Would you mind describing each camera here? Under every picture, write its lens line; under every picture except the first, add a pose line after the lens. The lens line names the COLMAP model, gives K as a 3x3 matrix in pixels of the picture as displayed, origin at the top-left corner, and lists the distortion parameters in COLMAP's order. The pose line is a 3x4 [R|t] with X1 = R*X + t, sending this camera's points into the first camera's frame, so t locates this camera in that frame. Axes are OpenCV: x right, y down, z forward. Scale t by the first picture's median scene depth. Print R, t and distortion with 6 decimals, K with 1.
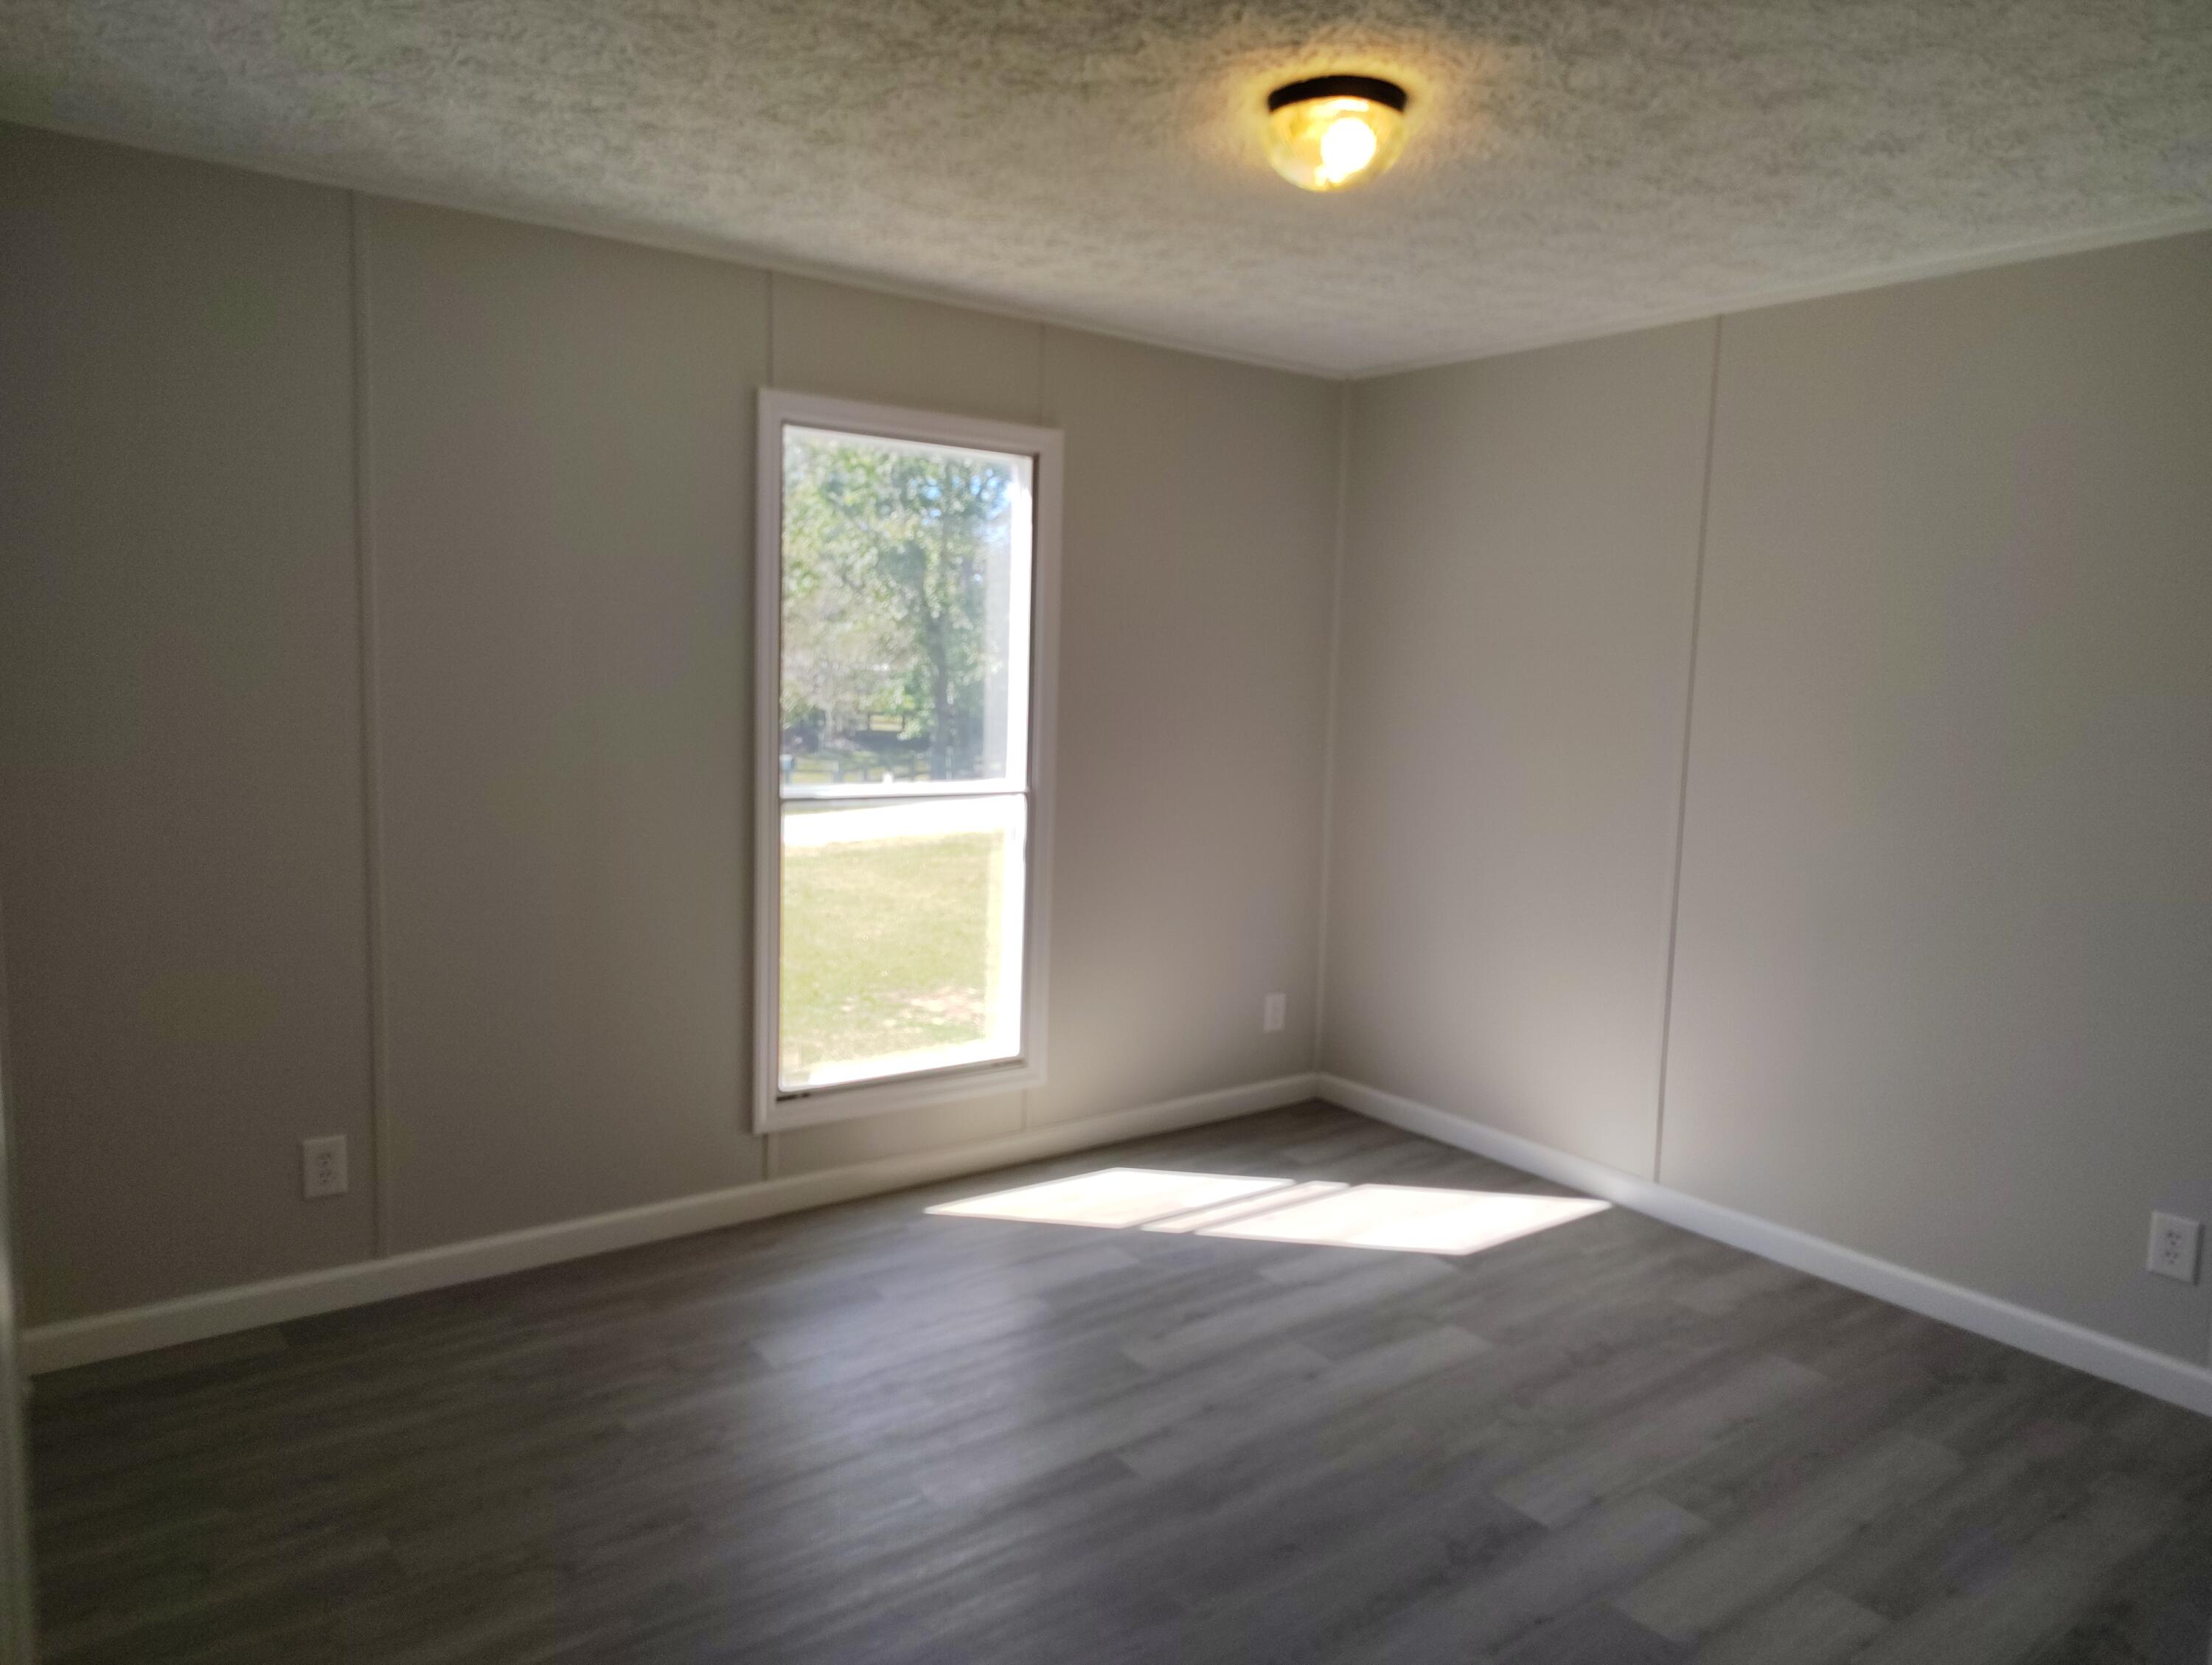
lens RADIAL K [[1526.7, 0, 1079.3], [0, 1526.7, 825.5], [0, 0, 1]] dist [0.028247, -0.028658]
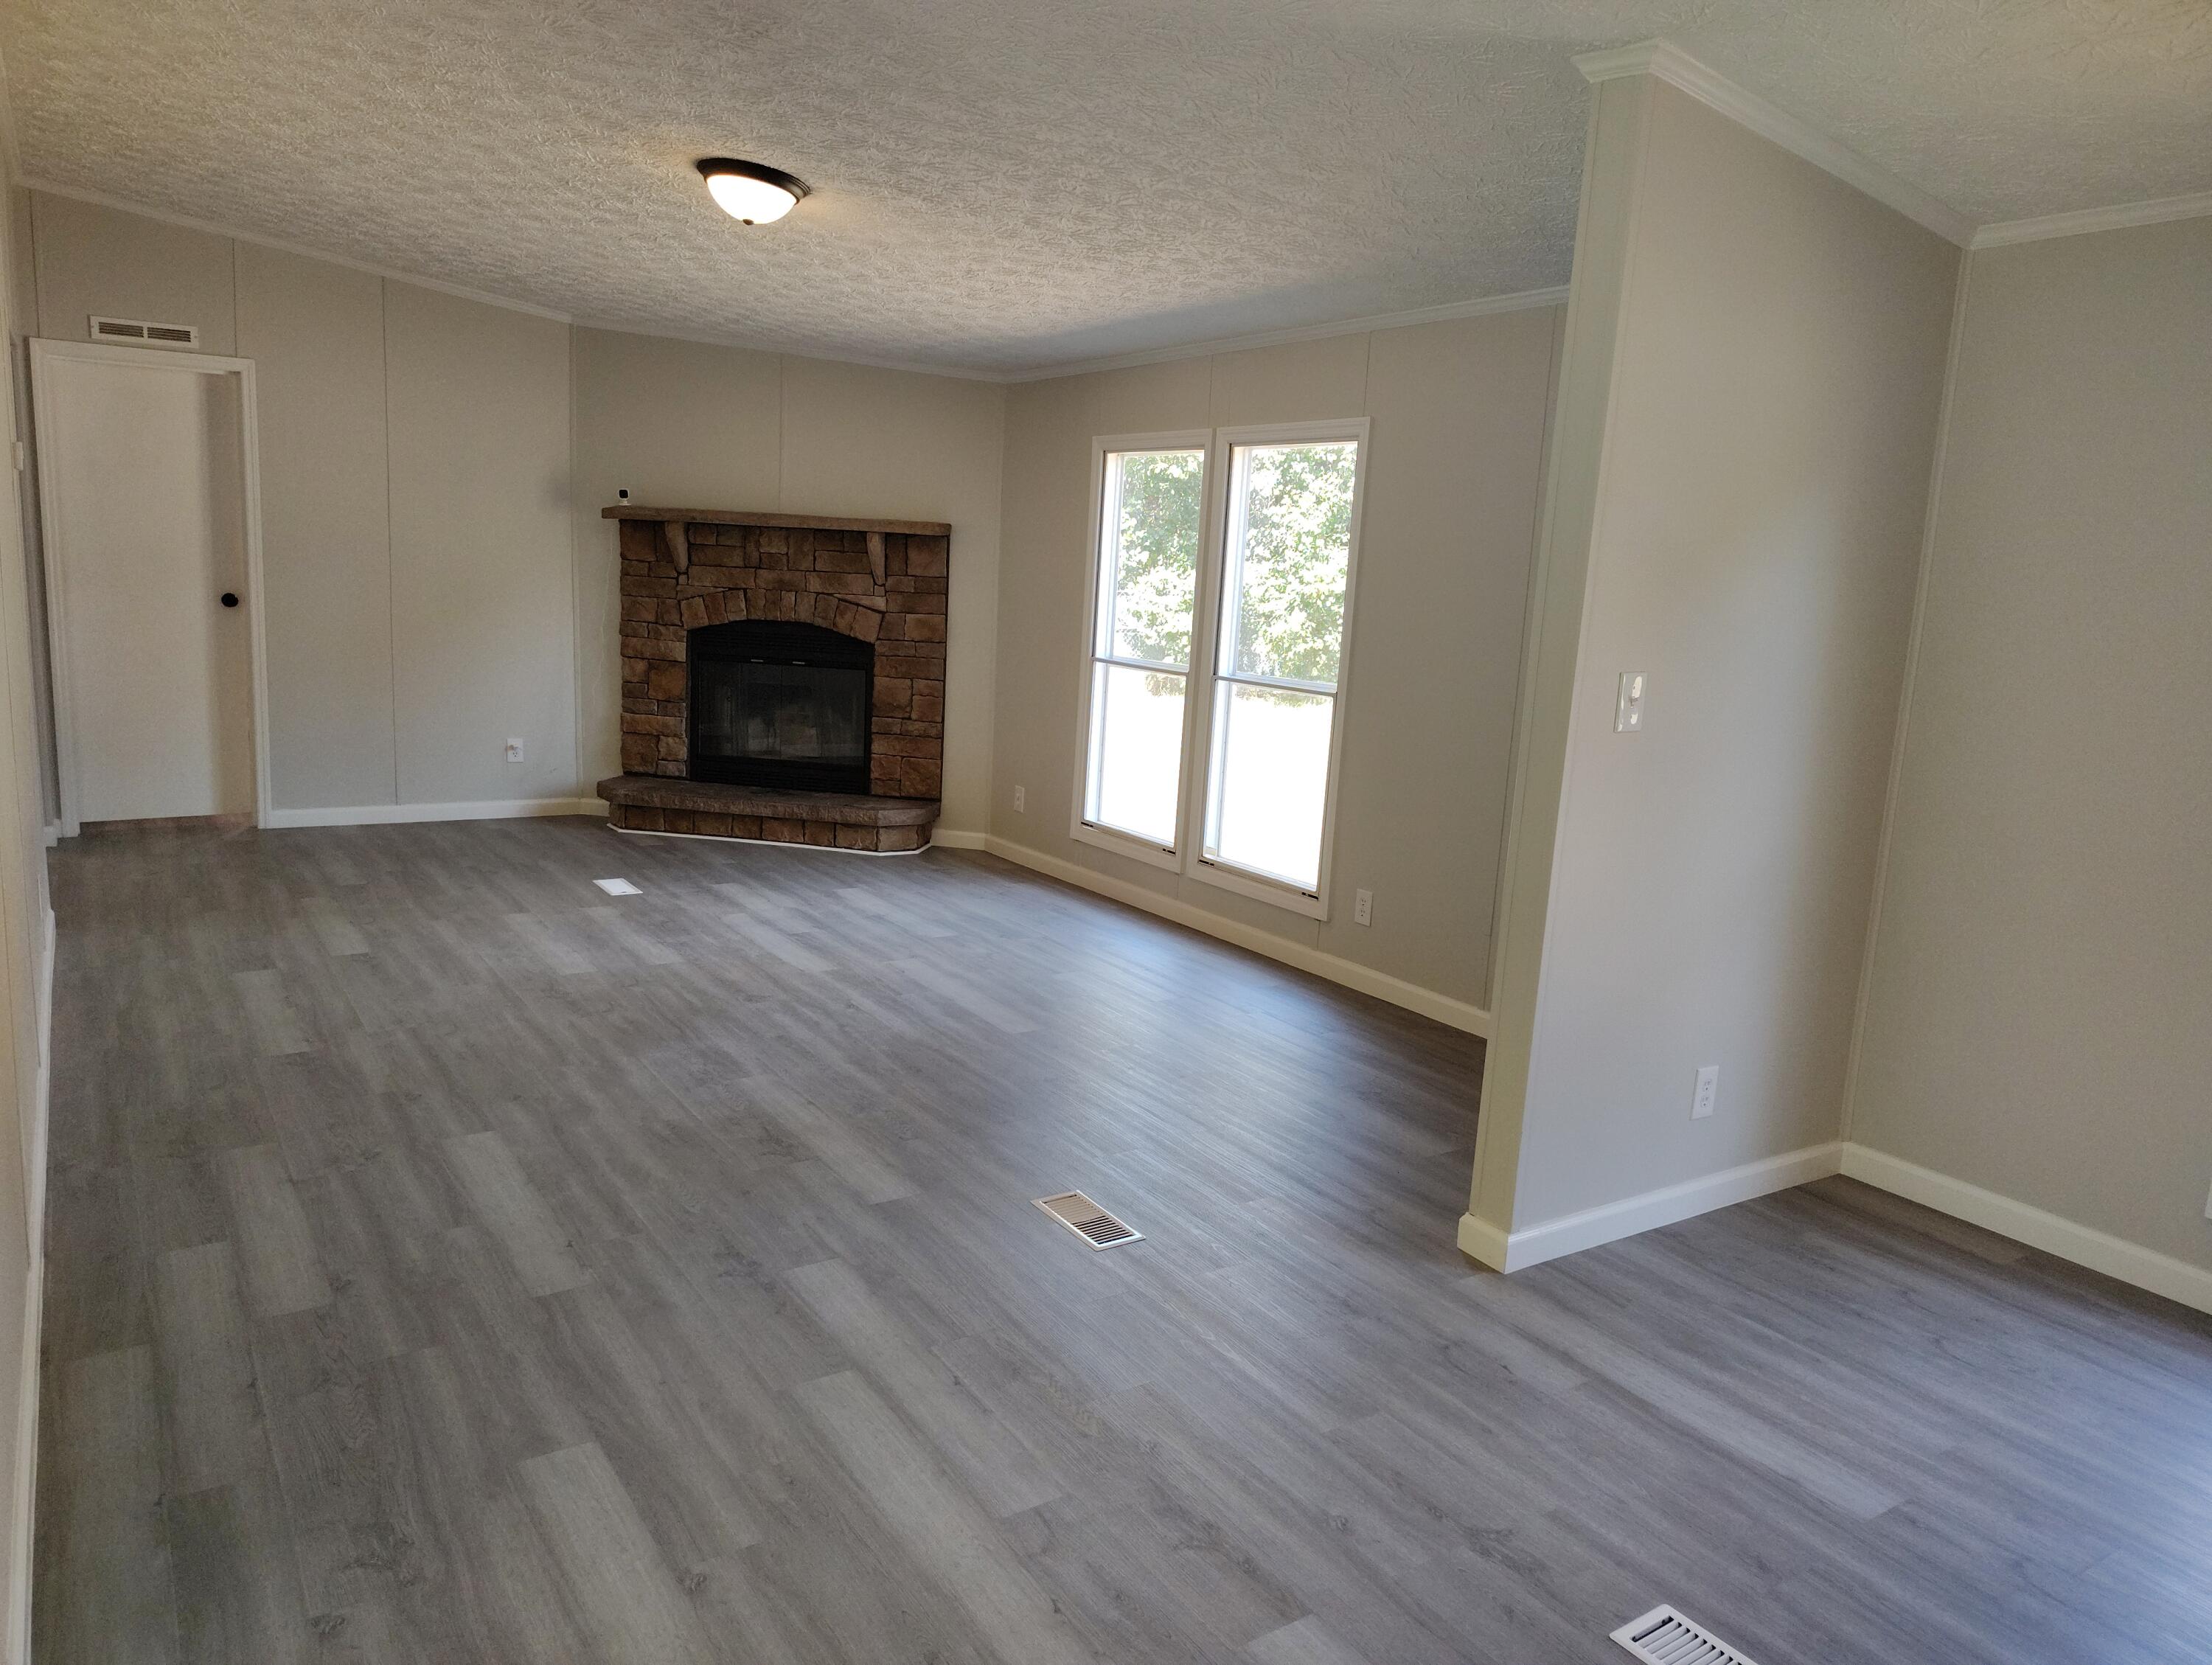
lens RADIAL K [[1508.8, 0, 1106.0], [0, 1508.8, 832.5], [0, 0, 1]] dist [0.056353, -0.091287]
pose [[-0.045965, 0.160922, -0.985896, 1.457432], [-0.154064, 0.973989, 0.166161, -0.104863], [0.986991, 0.159529, -0.019977, 0.963711]]
